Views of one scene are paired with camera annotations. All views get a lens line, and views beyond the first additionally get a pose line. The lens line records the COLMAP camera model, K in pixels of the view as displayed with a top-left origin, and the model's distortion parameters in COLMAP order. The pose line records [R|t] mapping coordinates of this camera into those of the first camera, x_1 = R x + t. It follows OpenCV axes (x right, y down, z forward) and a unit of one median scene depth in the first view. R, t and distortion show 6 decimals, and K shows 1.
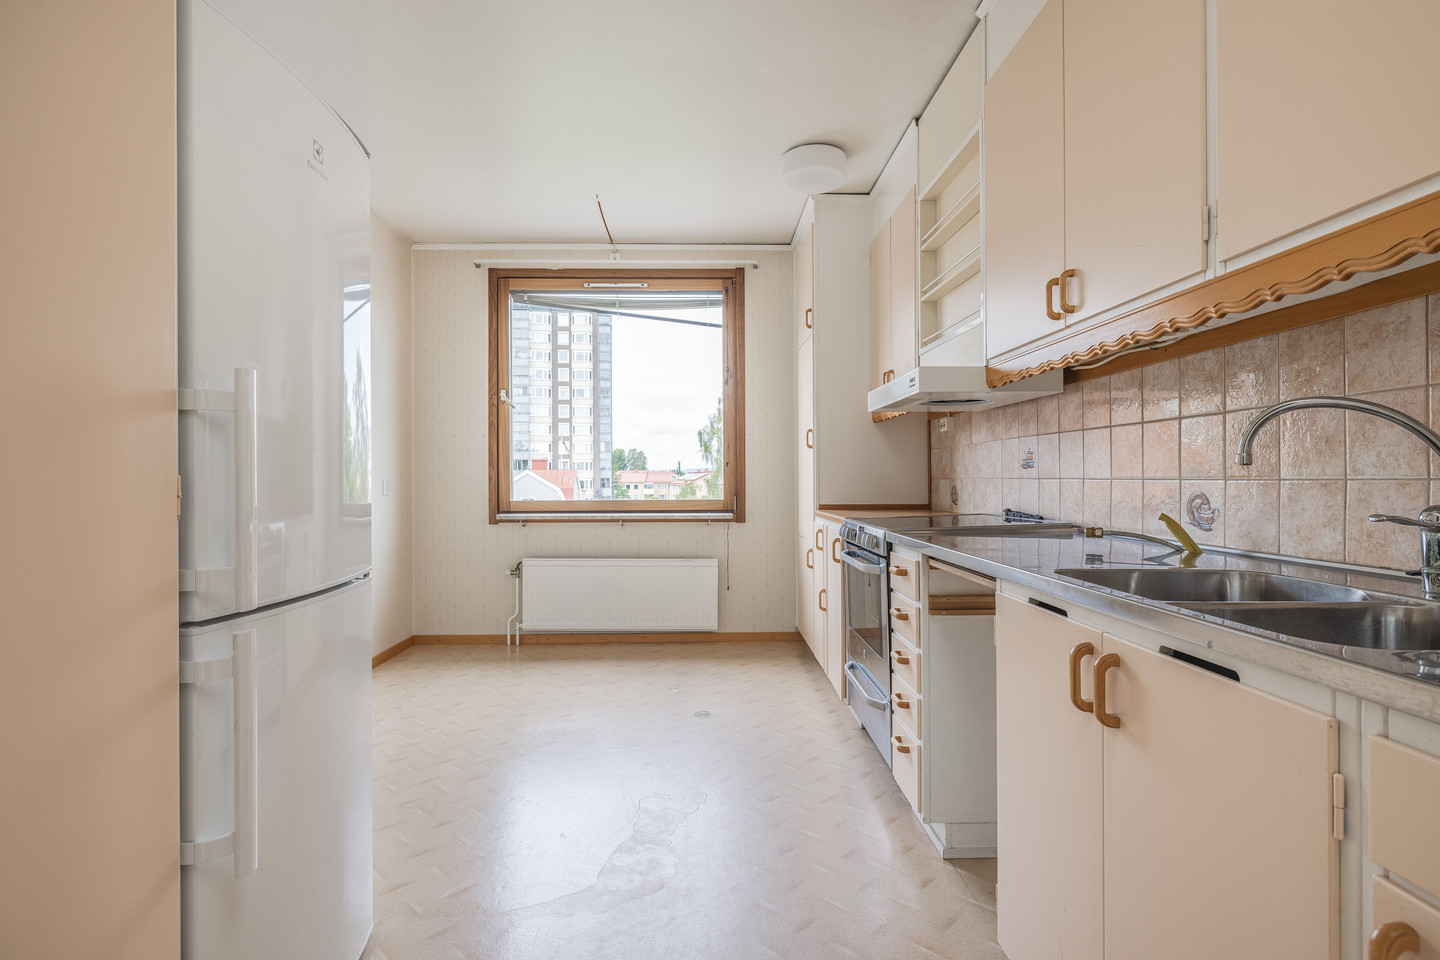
lens RADIAL K [[1194.7, 0, 720.0], [0, 1194.7, 480.0], [0, 0, 1]] dist [-0.000437, -0.000116]
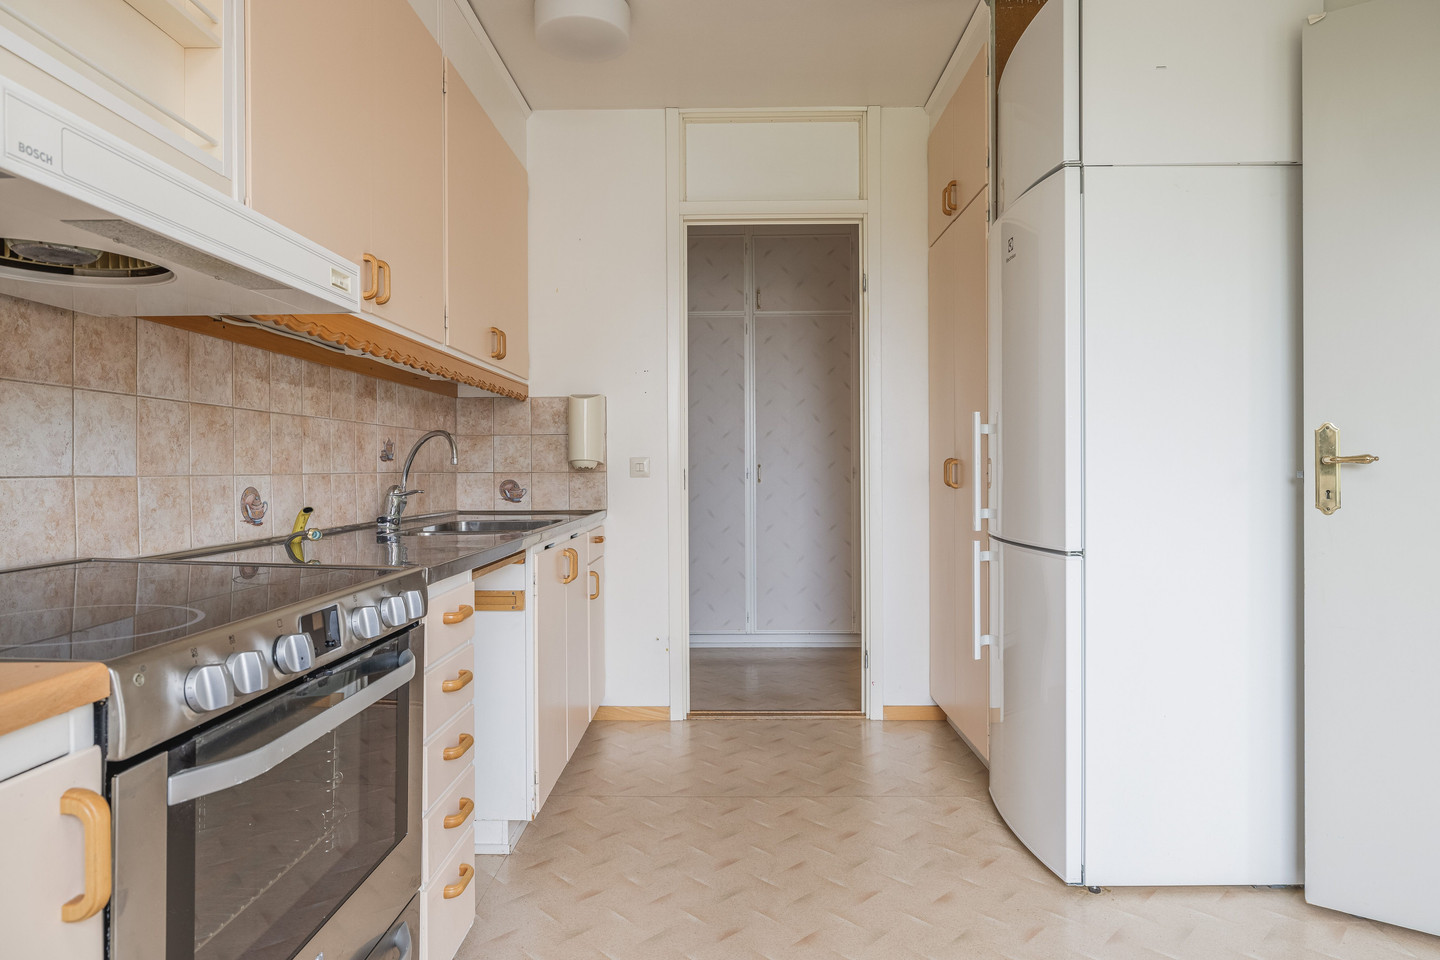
lens RADIAL K [[1397.3, 0, 720.0], [0, 1397.3, 480.0], [0, 0, 1]] dist [0.001048, 0.000345]
pose [[-0.998071, 0.008447, 0.061501, -0.057707], [0.008892, 0.999936, 0.006970, -0.000719], [-0.061438, 0.007504, -0.998083, 2.170522]]
